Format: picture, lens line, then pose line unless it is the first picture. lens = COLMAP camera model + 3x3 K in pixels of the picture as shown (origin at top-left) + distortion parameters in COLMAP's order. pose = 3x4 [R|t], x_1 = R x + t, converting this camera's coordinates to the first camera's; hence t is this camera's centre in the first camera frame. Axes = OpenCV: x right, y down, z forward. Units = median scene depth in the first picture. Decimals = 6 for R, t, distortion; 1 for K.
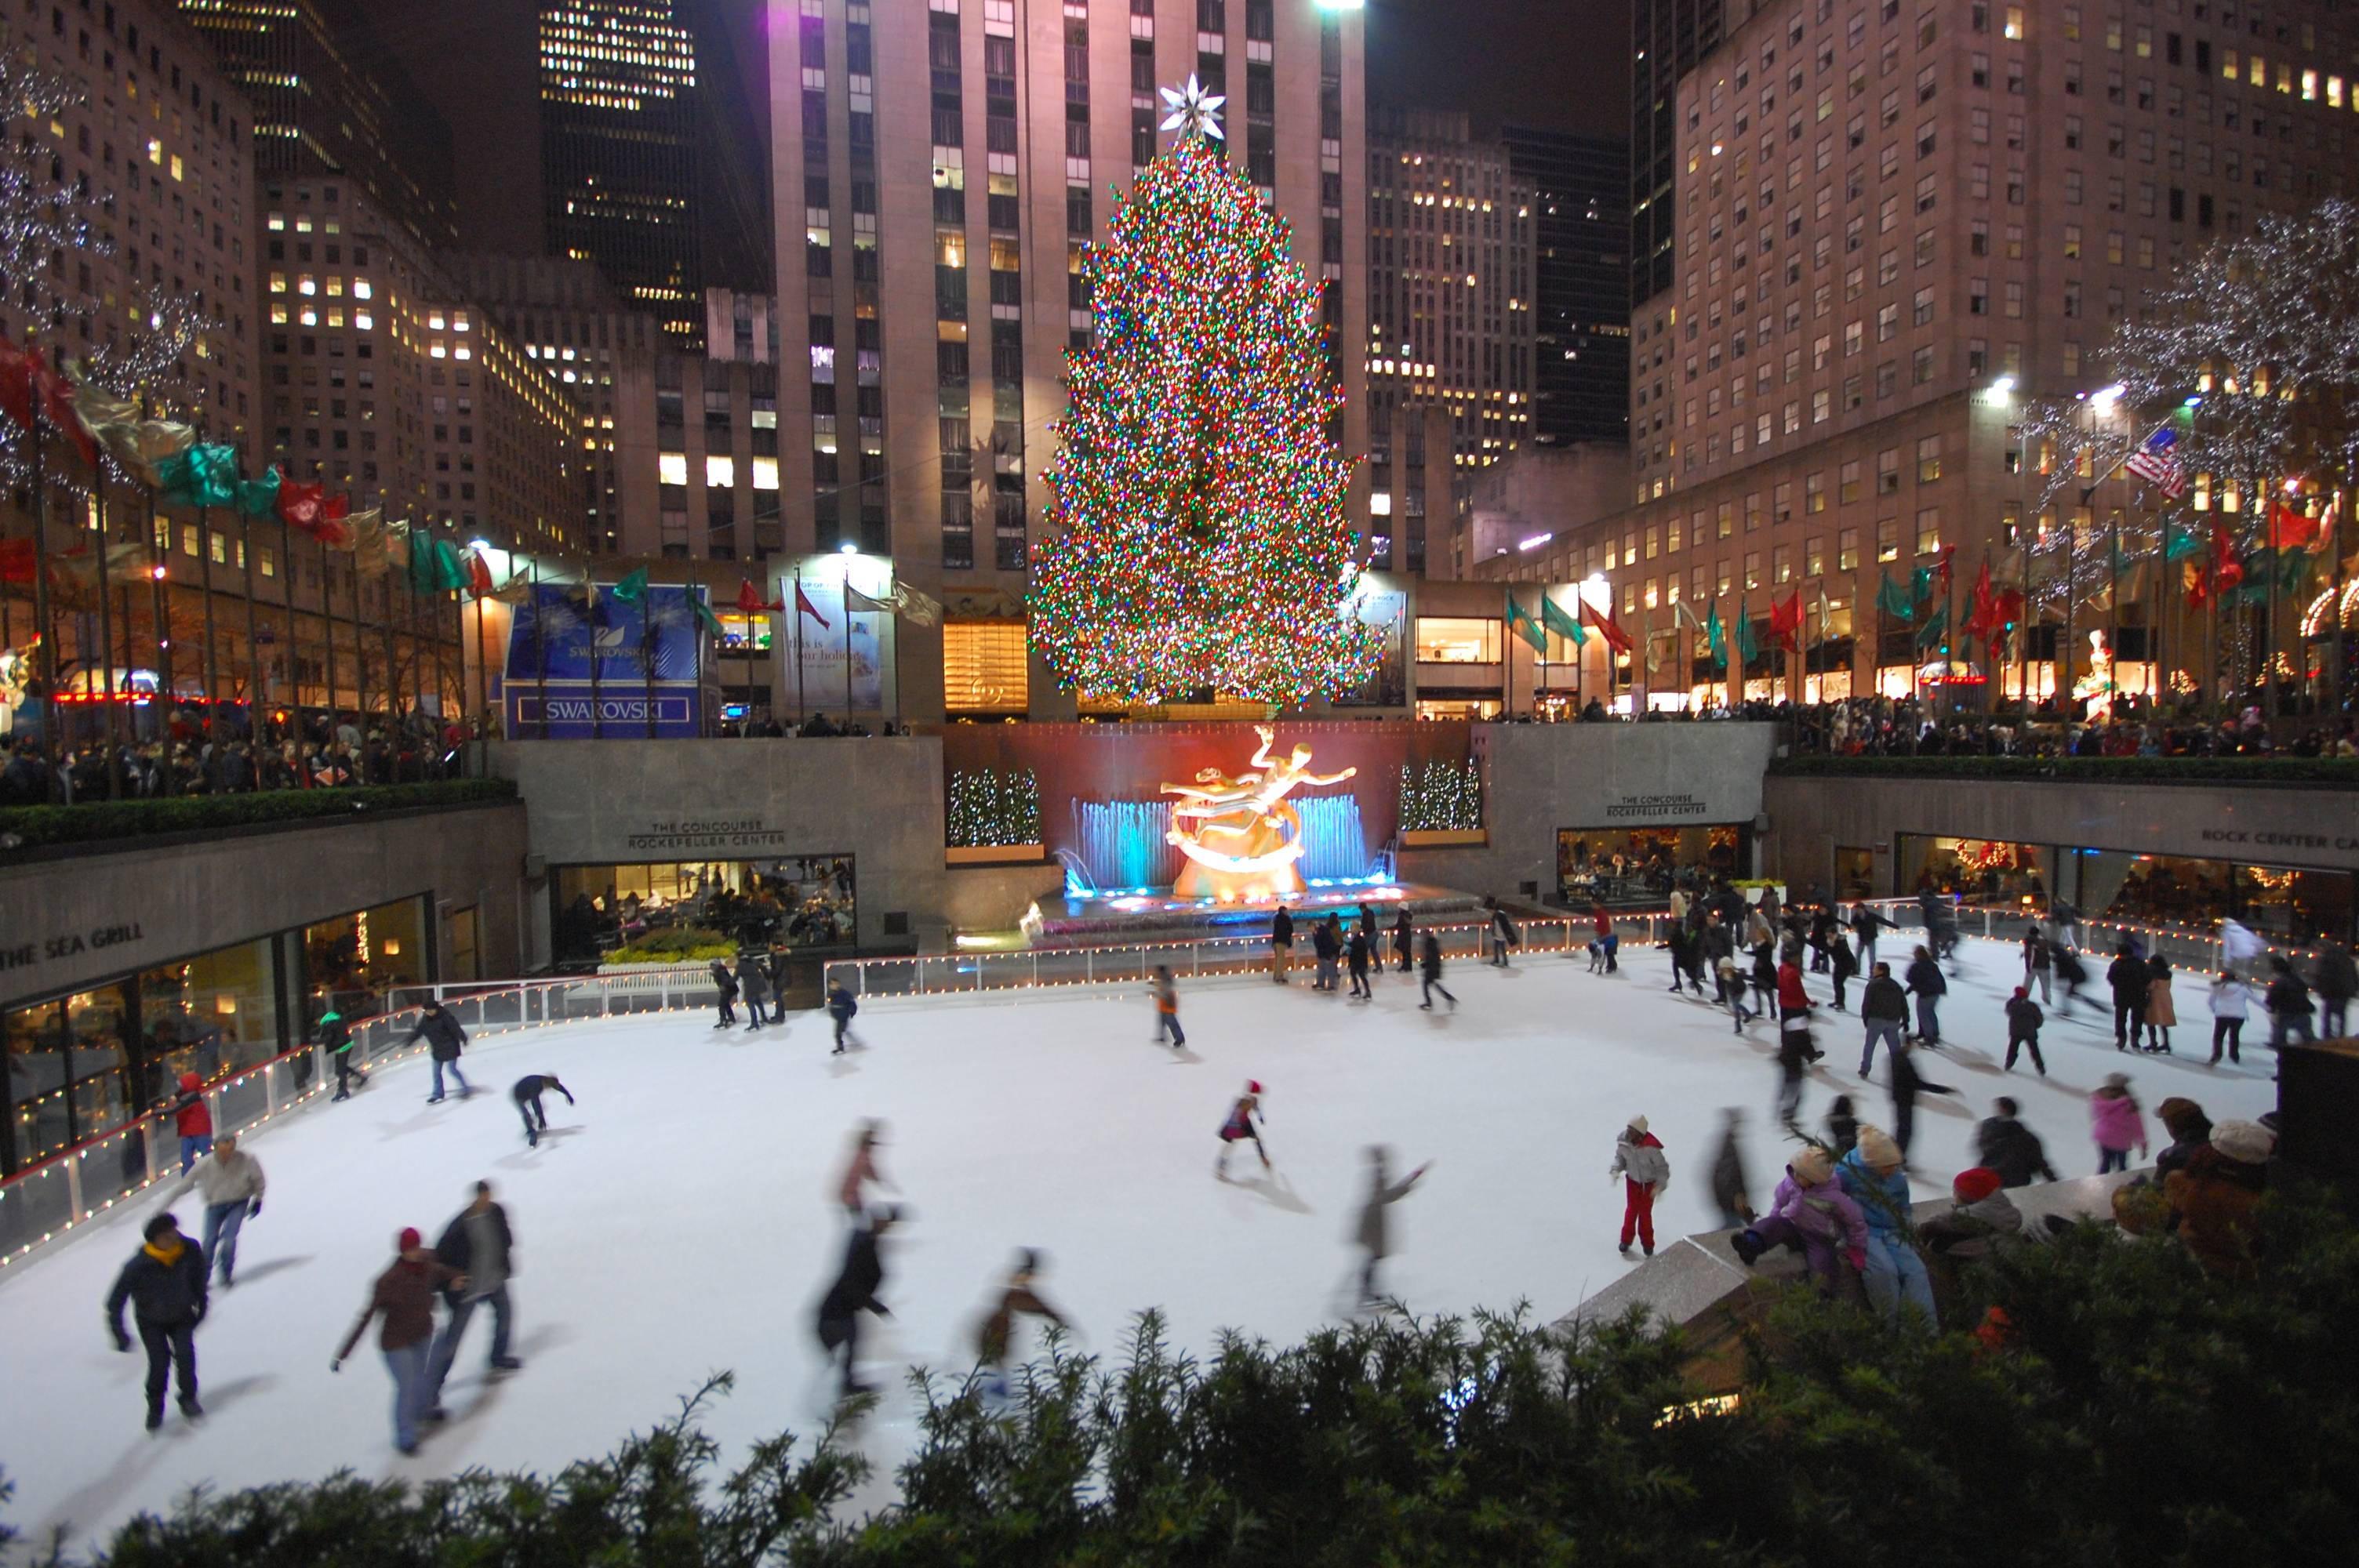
lens RADIAL K [[971.5, 0, 1073.1], [0, 971.5, 788.7], [0, 0, 1]] dist [0.021791, -0.022852]
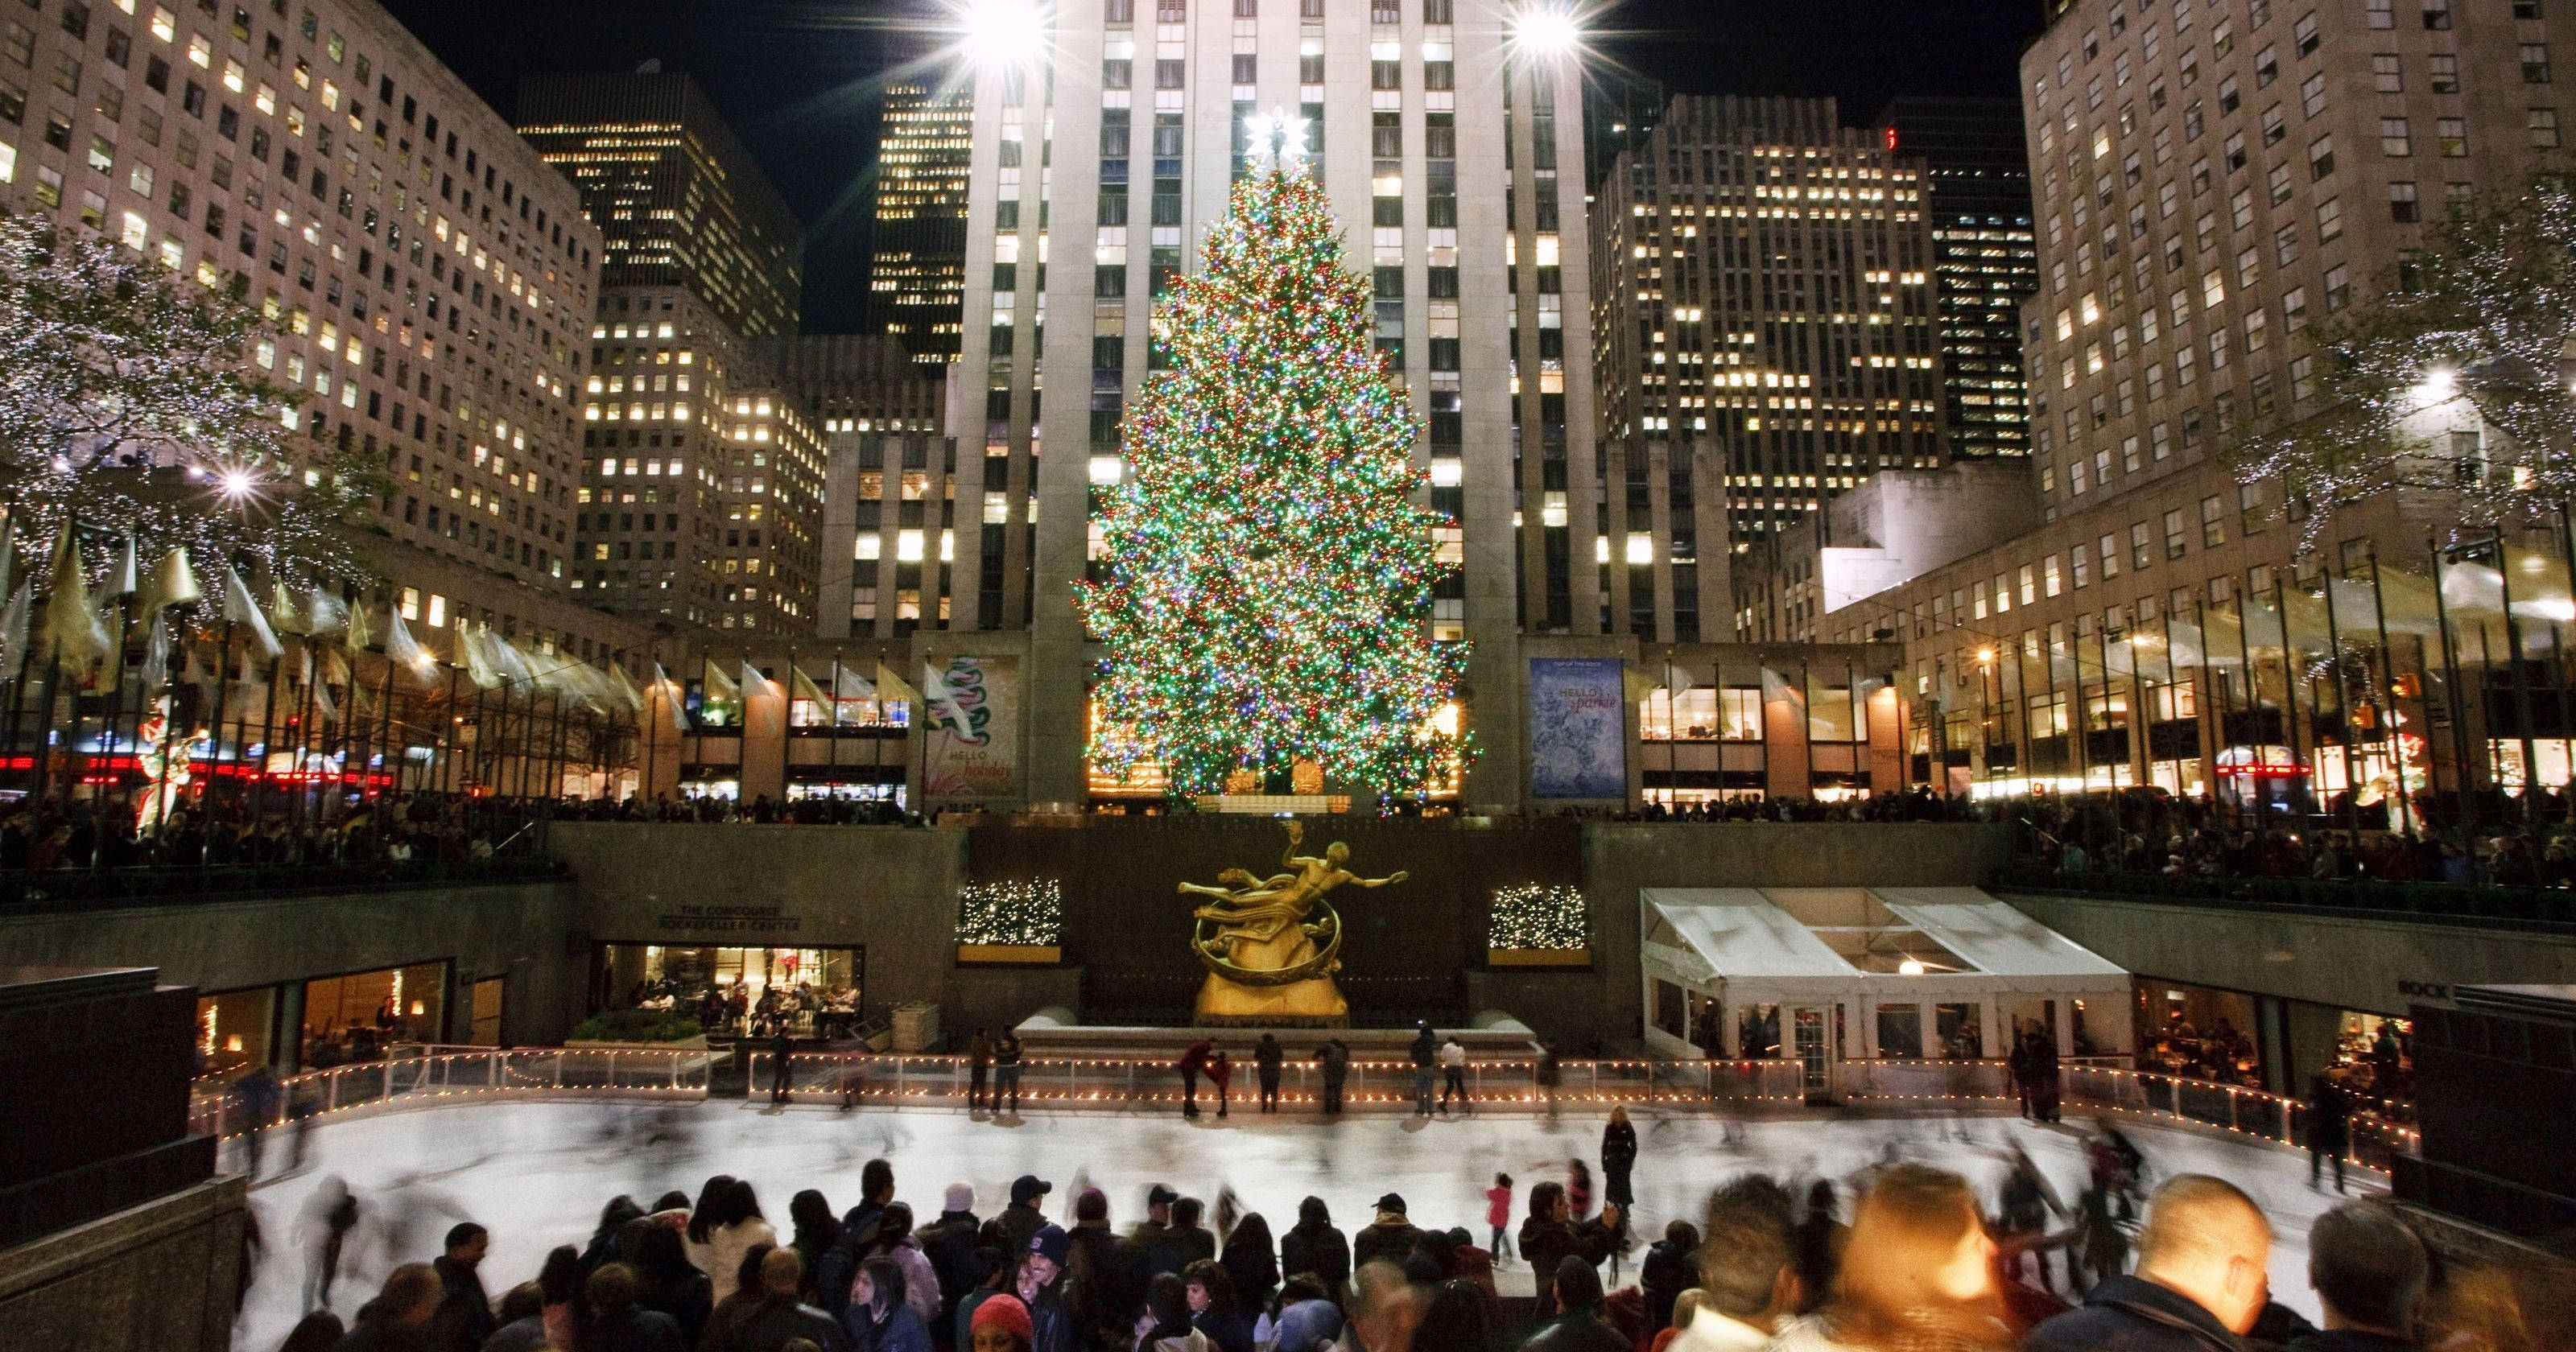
lens RADIAL K [[1214.9, 0, 1288.0], [0, 1214.9, 676.0], [0, 0, 1]] dist [-0.057928, 0.000765]
pose [[0.971869, -0.011077, -0.235263, 0.264568], [-0.028041, 0.986346, -0.162278, -0.009090], [0.233848, 0.164310, 0.958289, -0.047342]]
